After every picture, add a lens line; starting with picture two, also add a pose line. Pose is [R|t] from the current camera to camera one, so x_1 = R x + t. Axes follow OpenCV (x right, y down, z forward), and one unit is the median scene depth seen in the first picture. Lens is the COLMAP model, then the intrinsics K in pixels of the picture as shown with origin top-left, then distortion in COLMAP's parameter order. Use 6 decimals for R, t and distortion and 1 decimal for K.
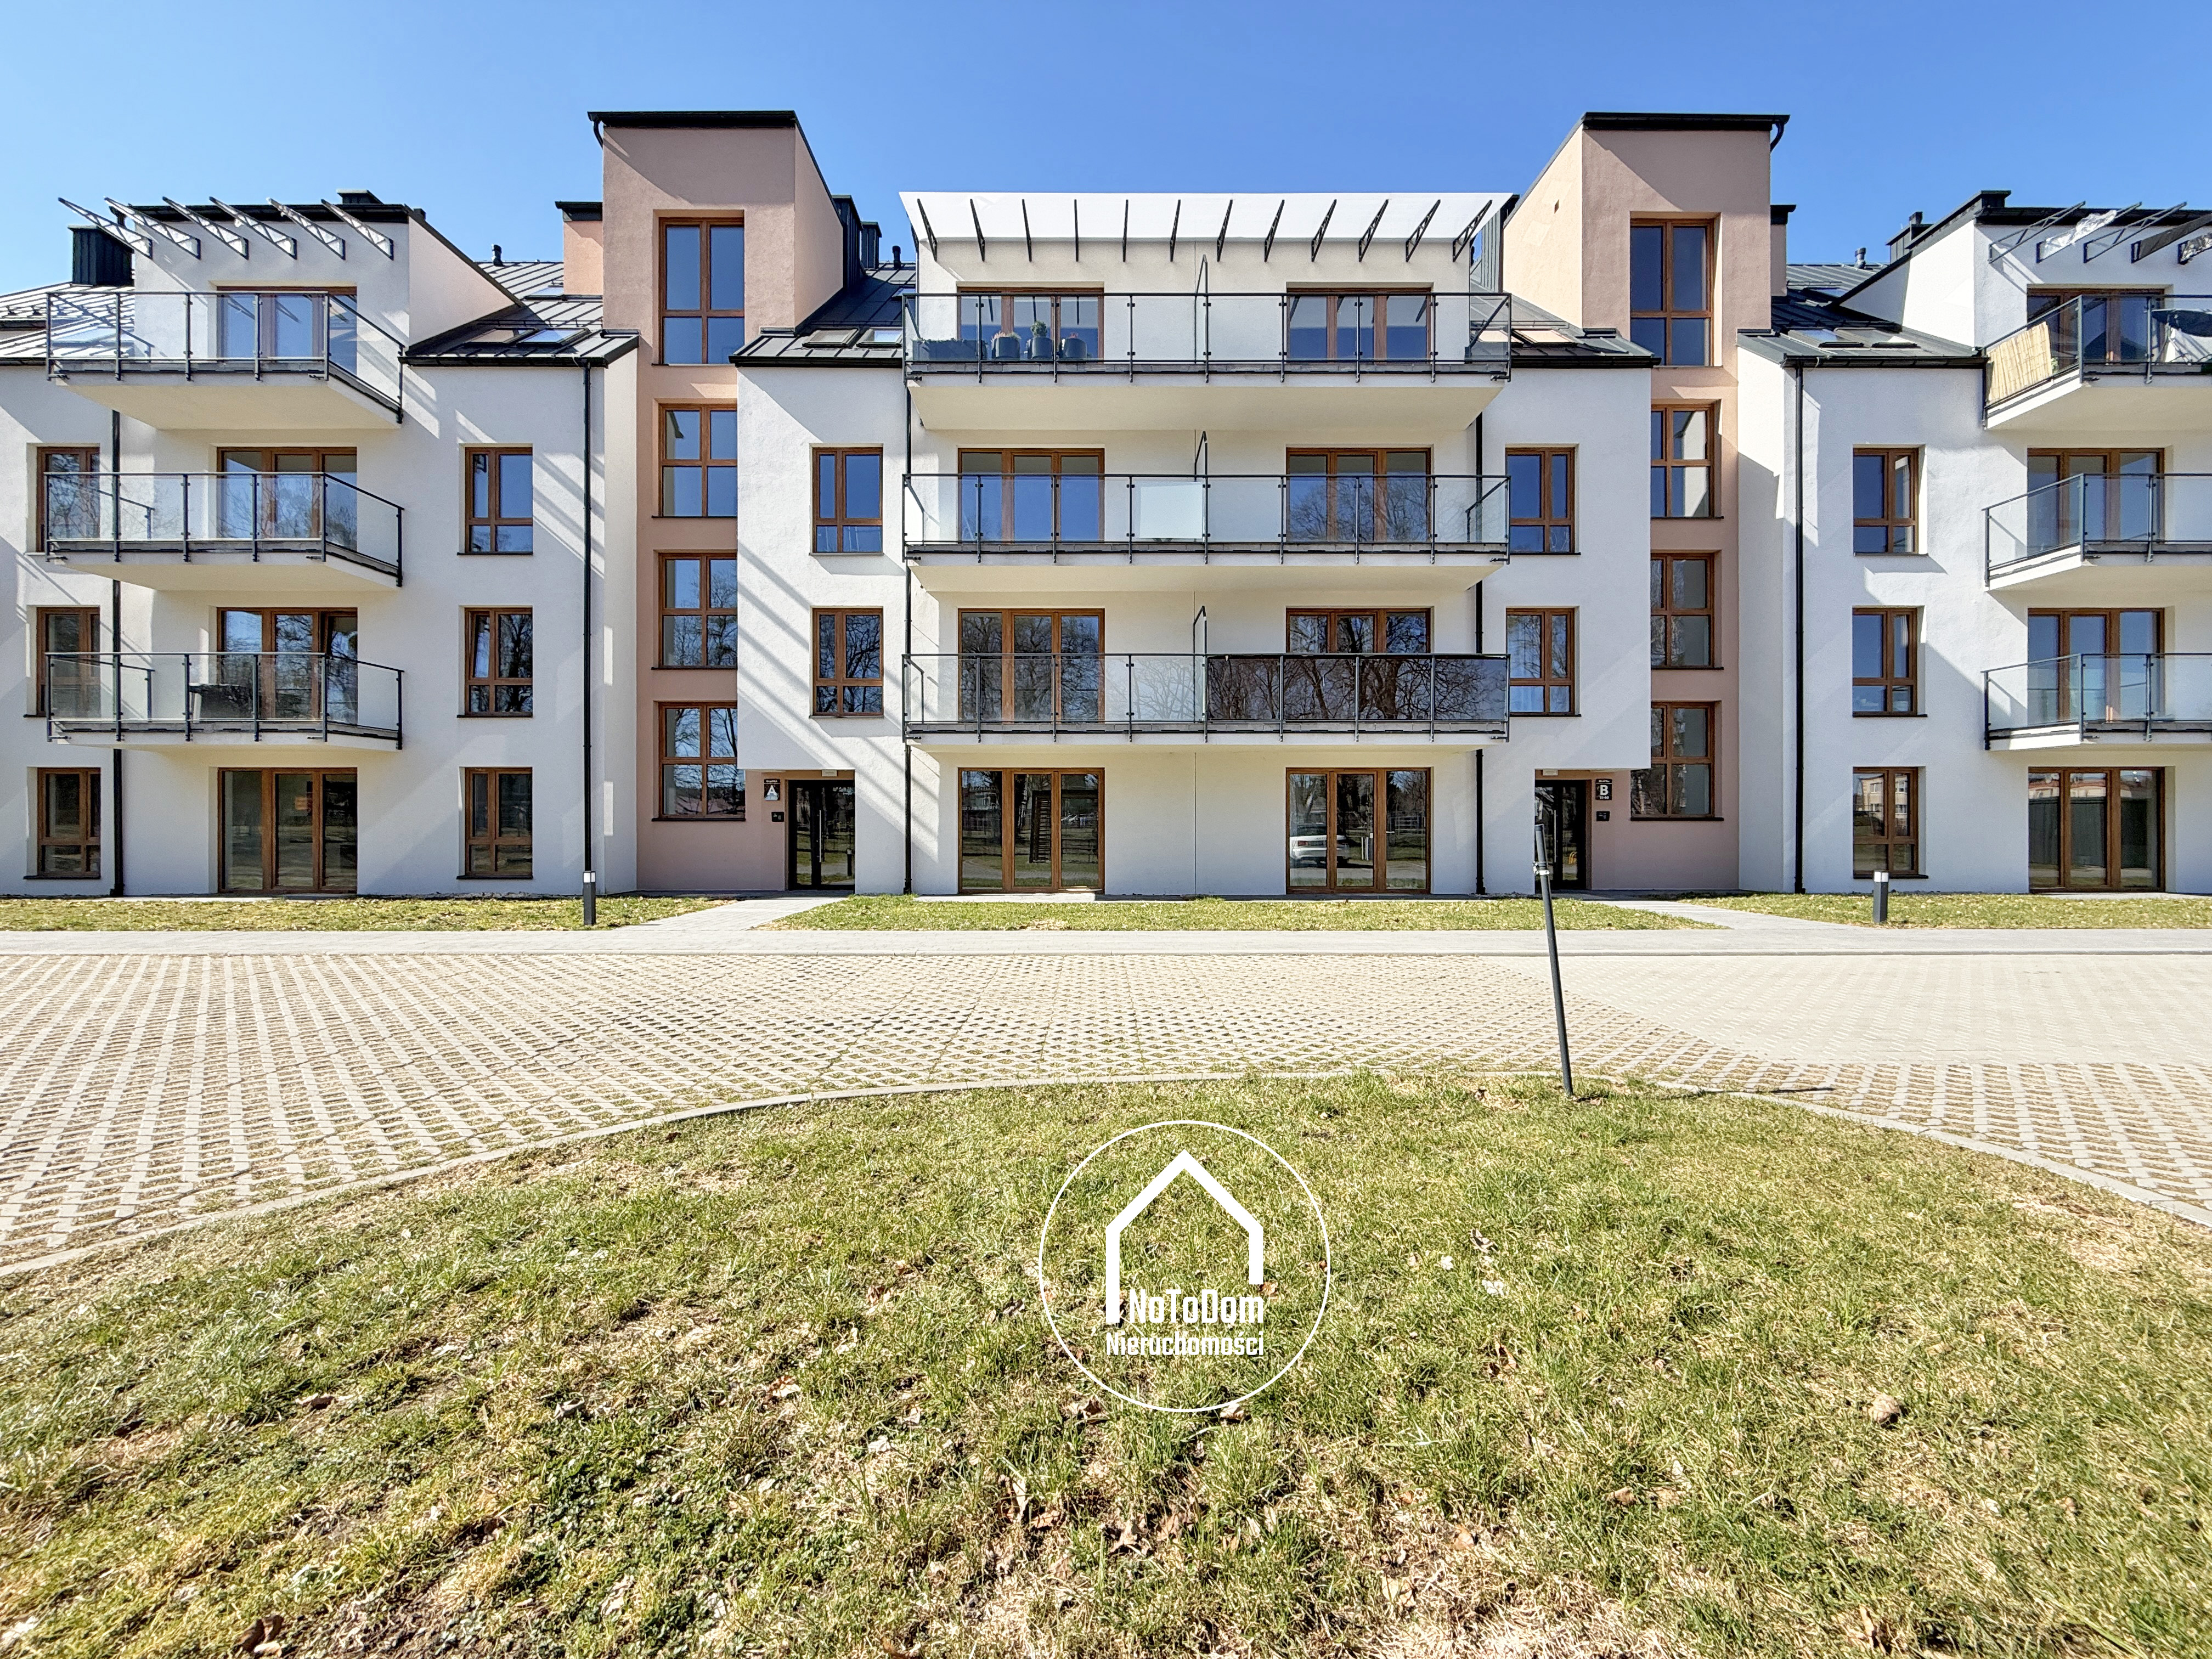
lens RADIAL K [[884.9, 0, 1101.9], [0, 884.9, 826.9], [0, 0, 1]] dist [0.000352, 0.000235]
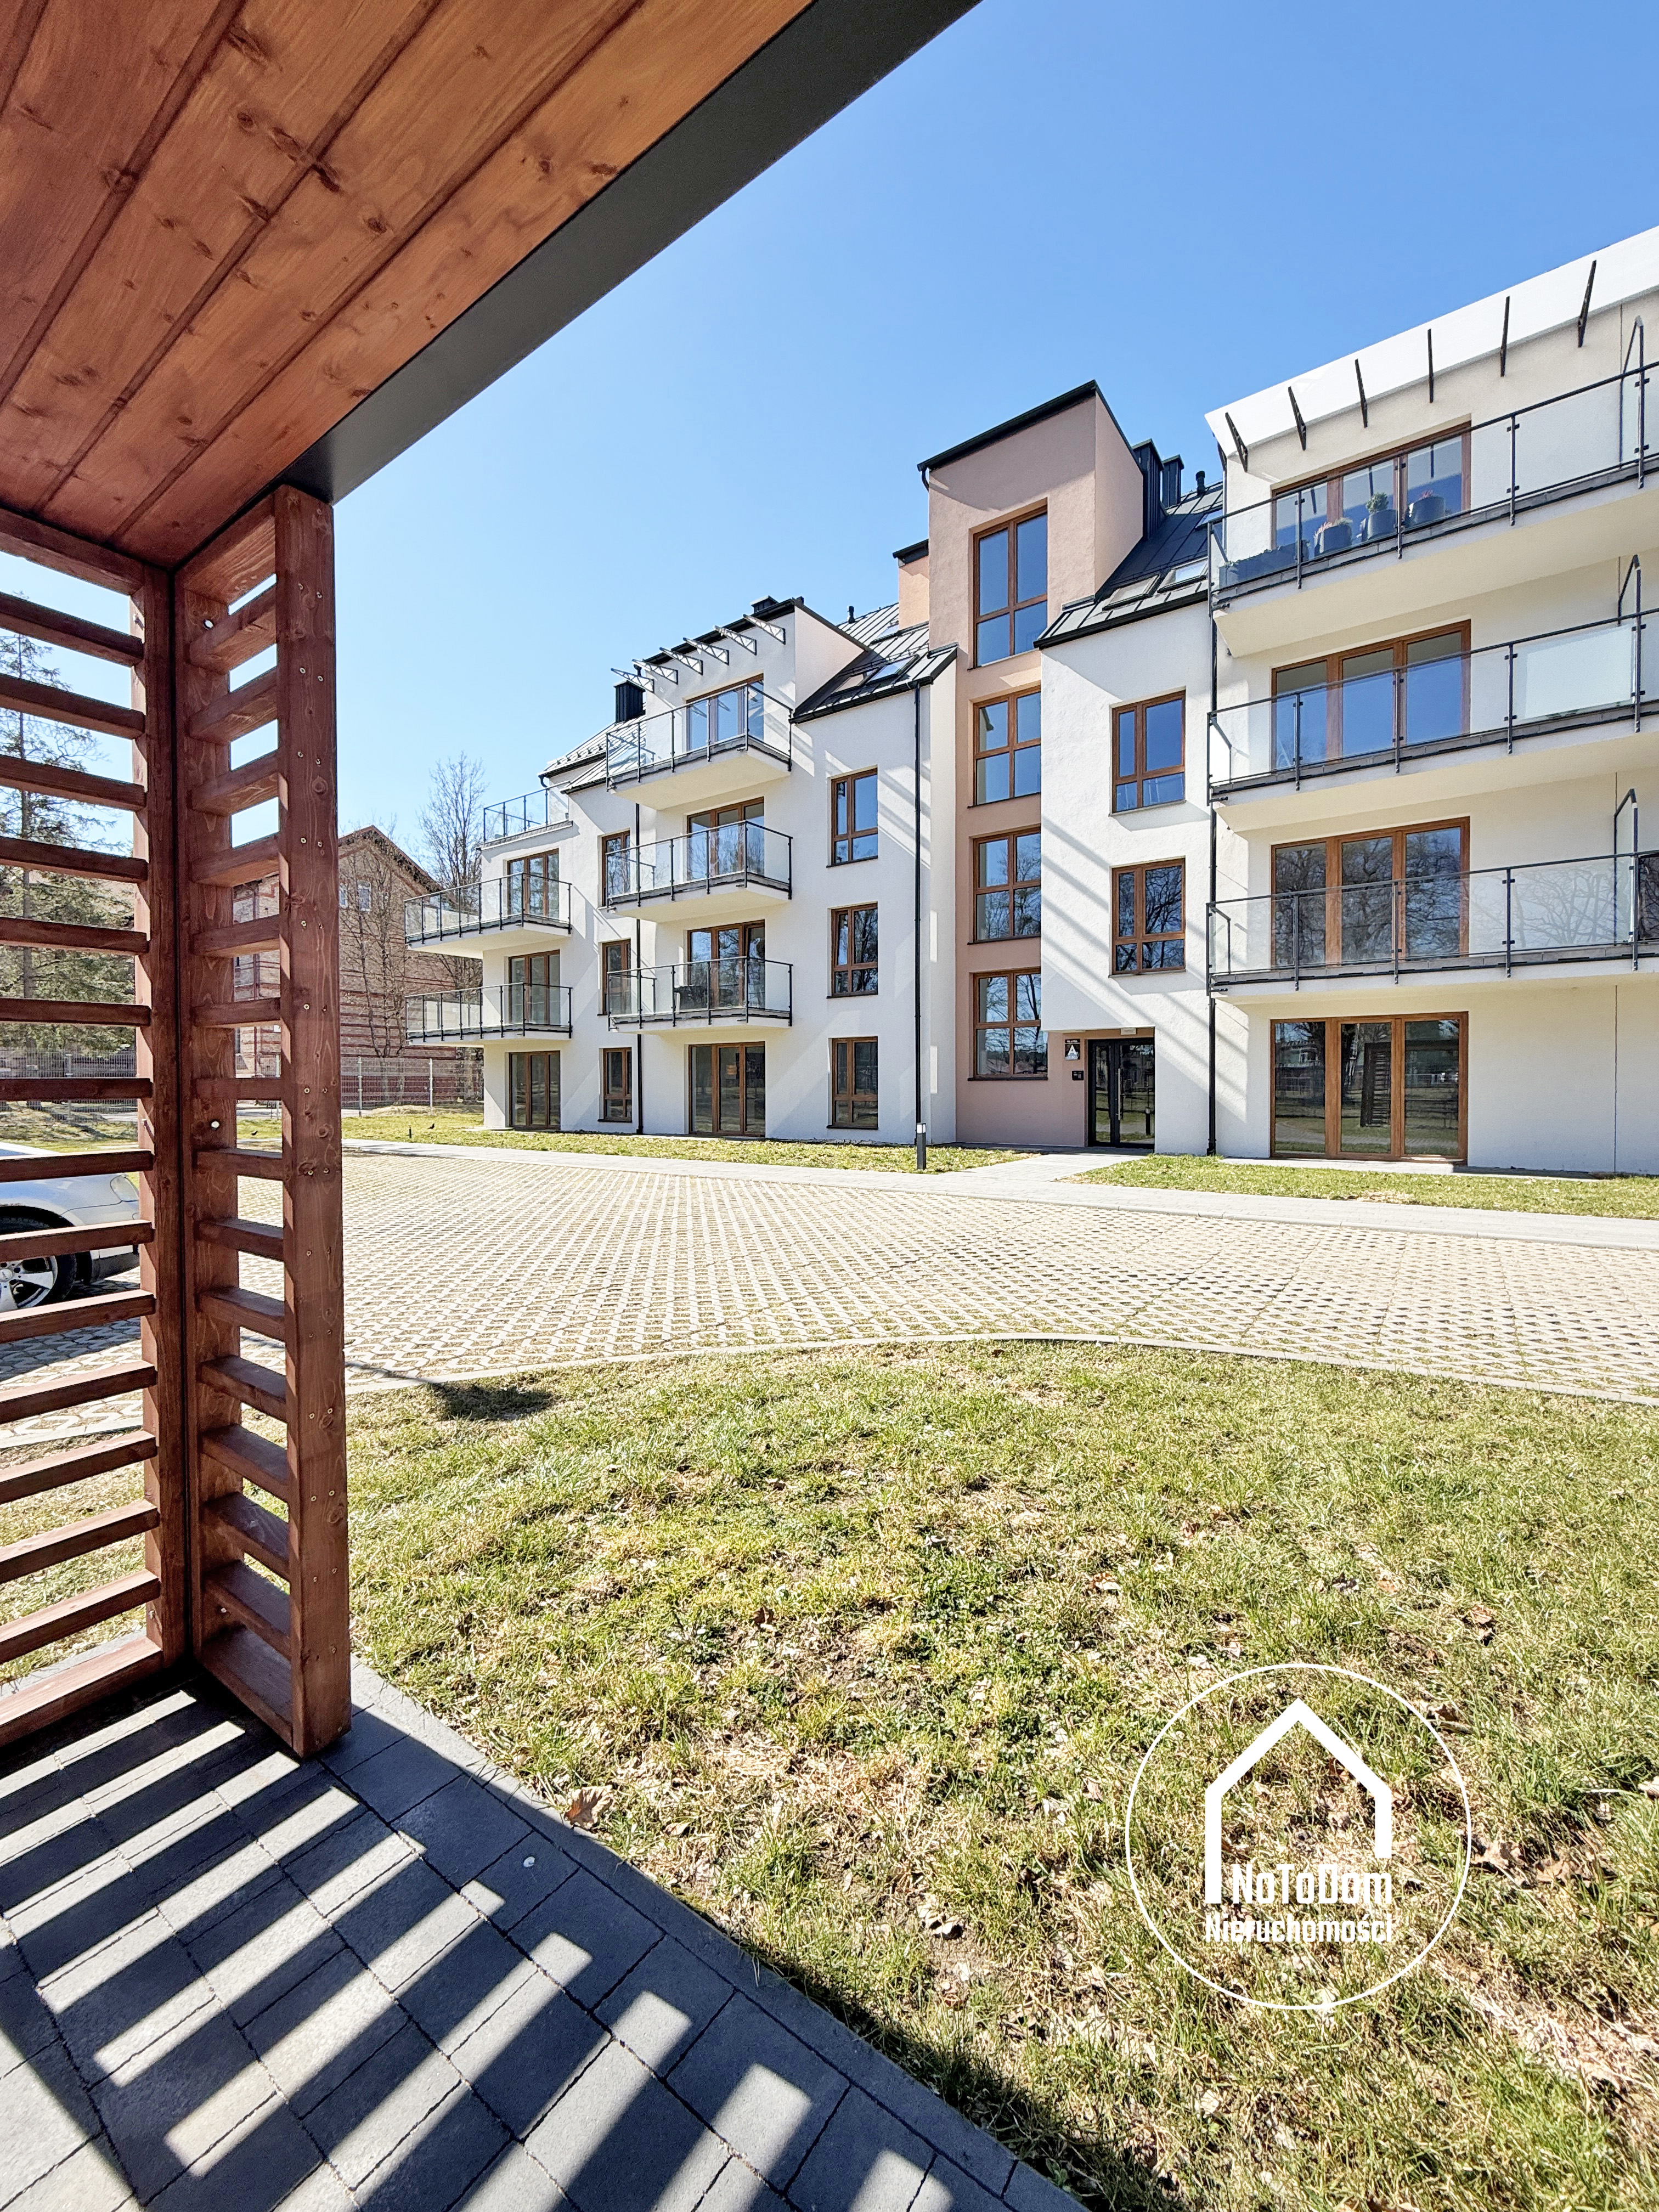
lens RADIAL K [[884.9, 0, 826.7], [0, 884.9, 1098.9], [0, 0, 1]] dist [0.000352, 0.000235]
pose [[0.811659, 0.004927, -0.584110, -0.000018], [0.002861, 0.999919, 0.012409, 0.002435], [0.584124, -0.011743, 0.811579, -0.013399]]
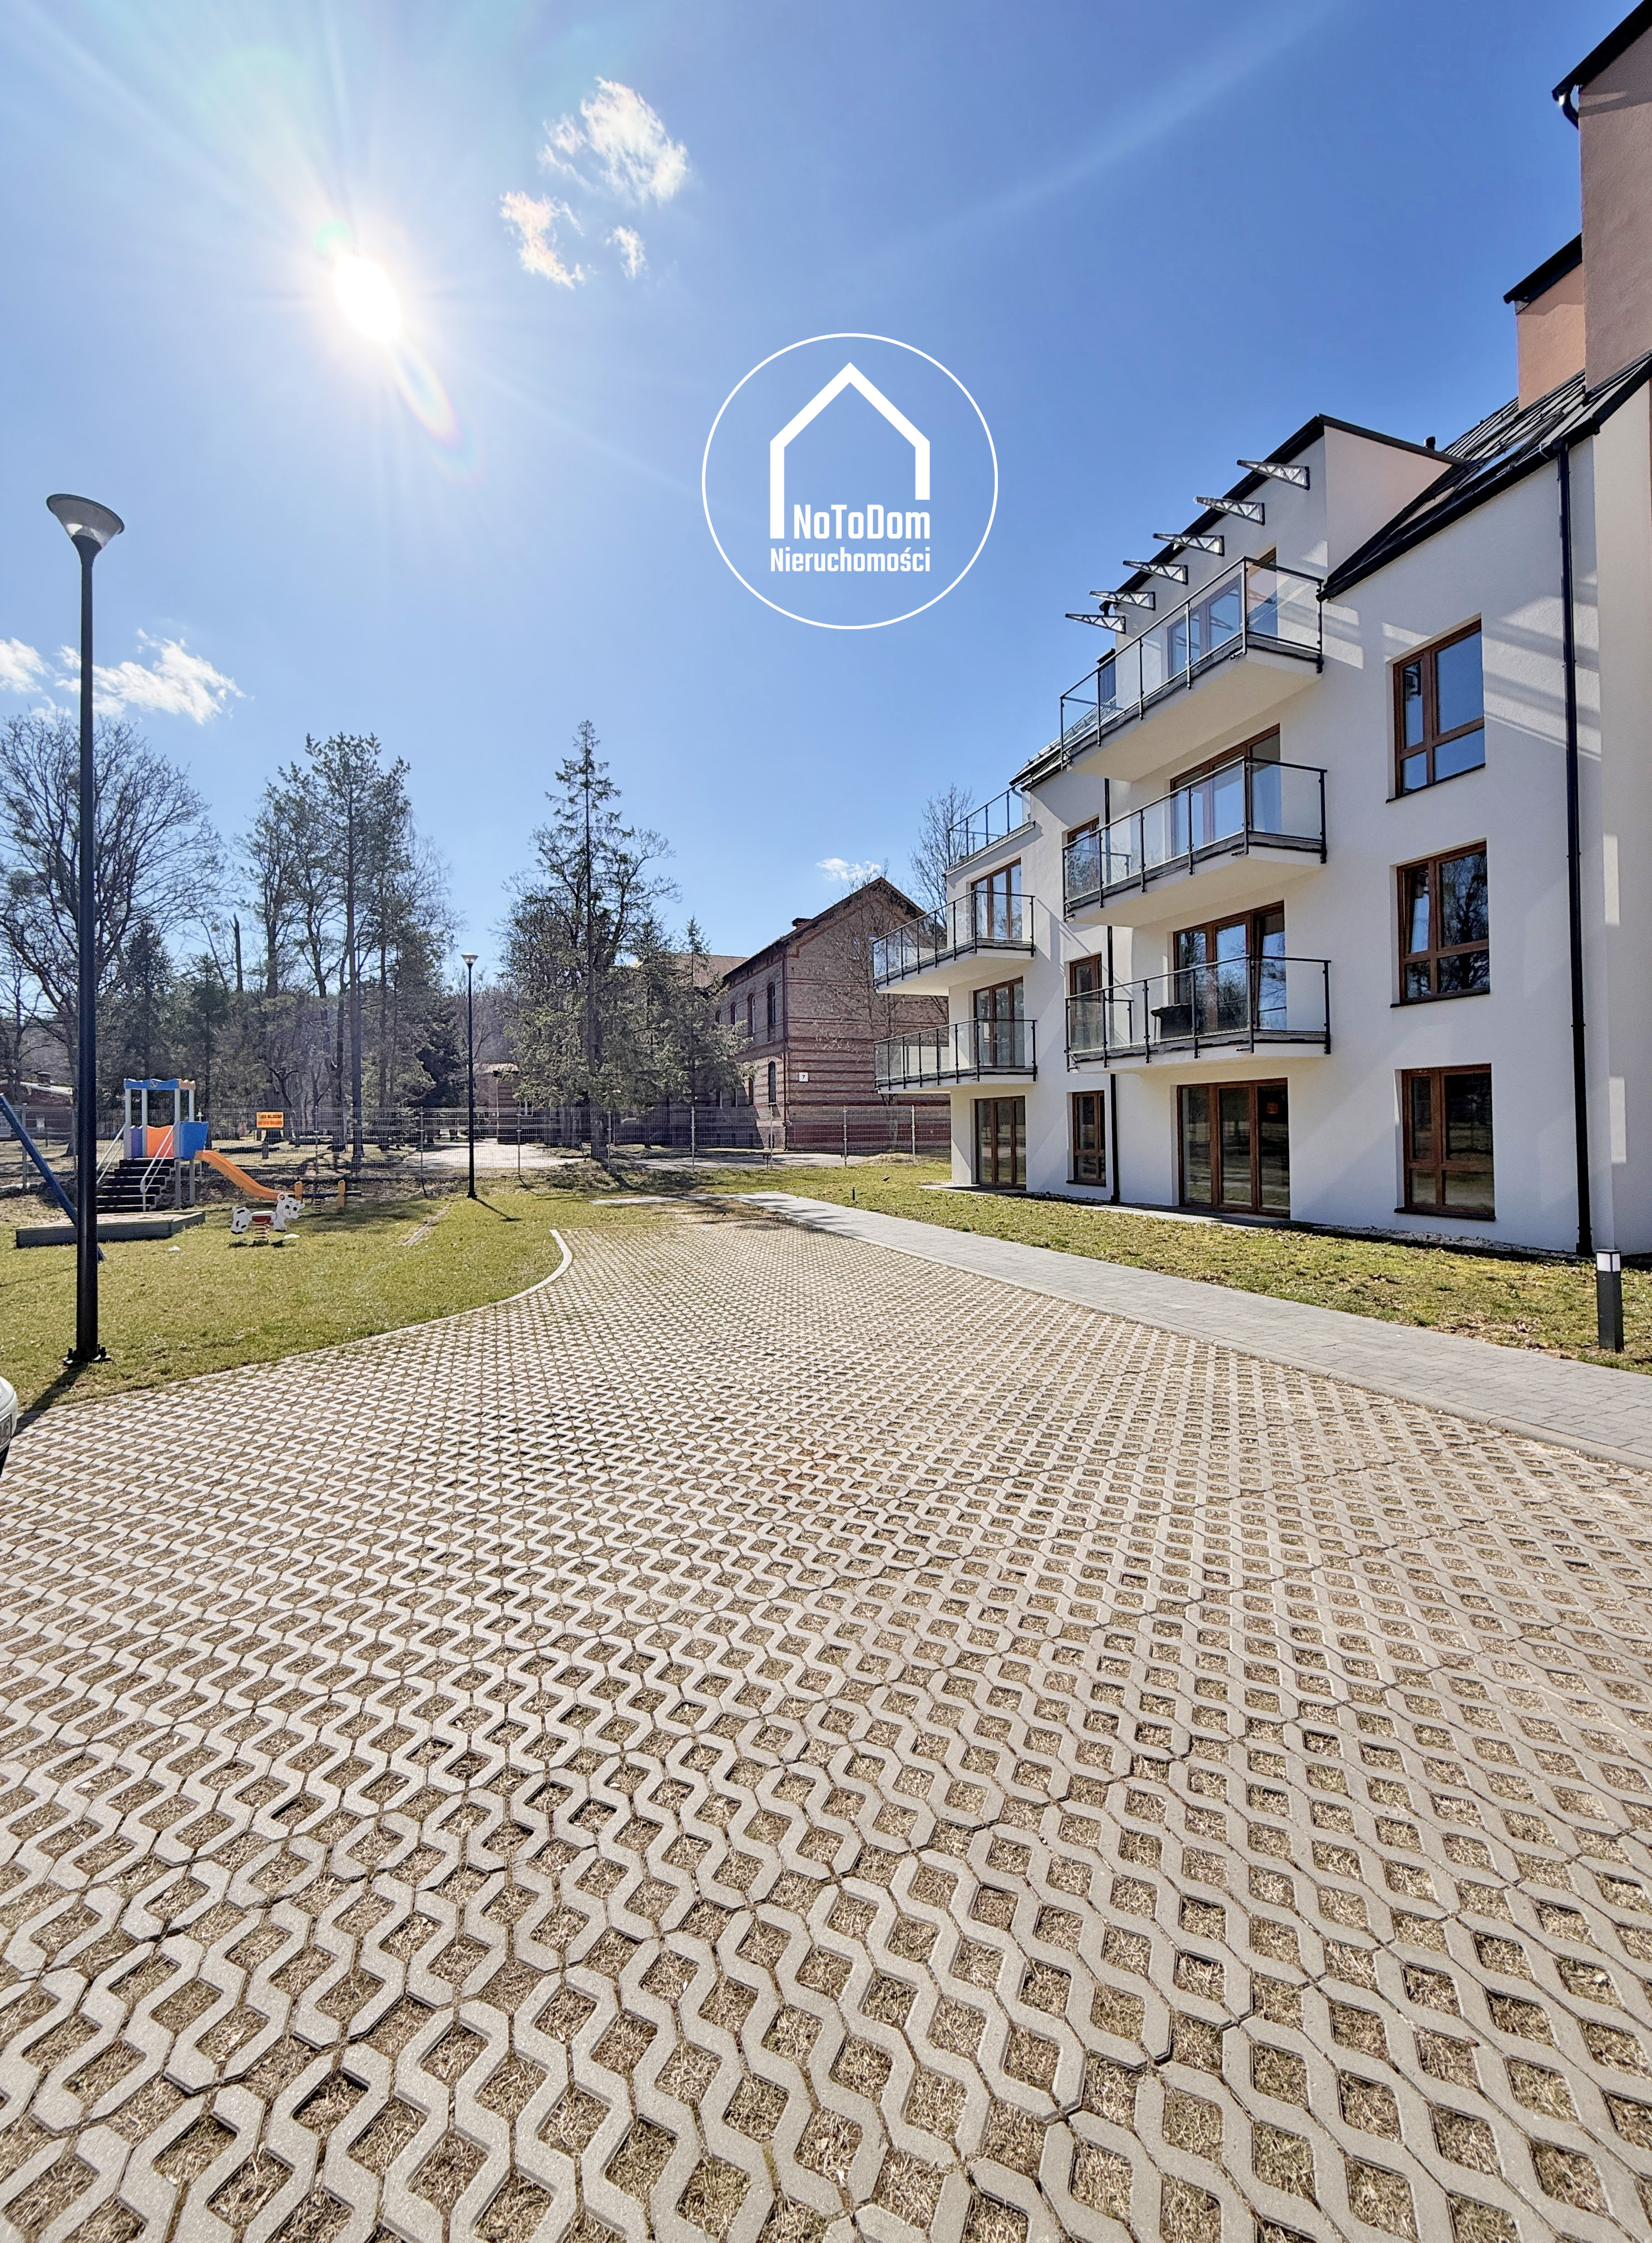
lens RADIAL K [[897.2, 0, 839.9], [0, 897.2, 1114.3], [0, 0, 1]] dist [0.000352, 0.000235]
pose [[0.366343, -0.017652, -0.930312, -0.176268], [0.014653, 0.999805, -0.013201, -0.026671], [0.930364, -0.008796, 0.366531, 0.264819]]
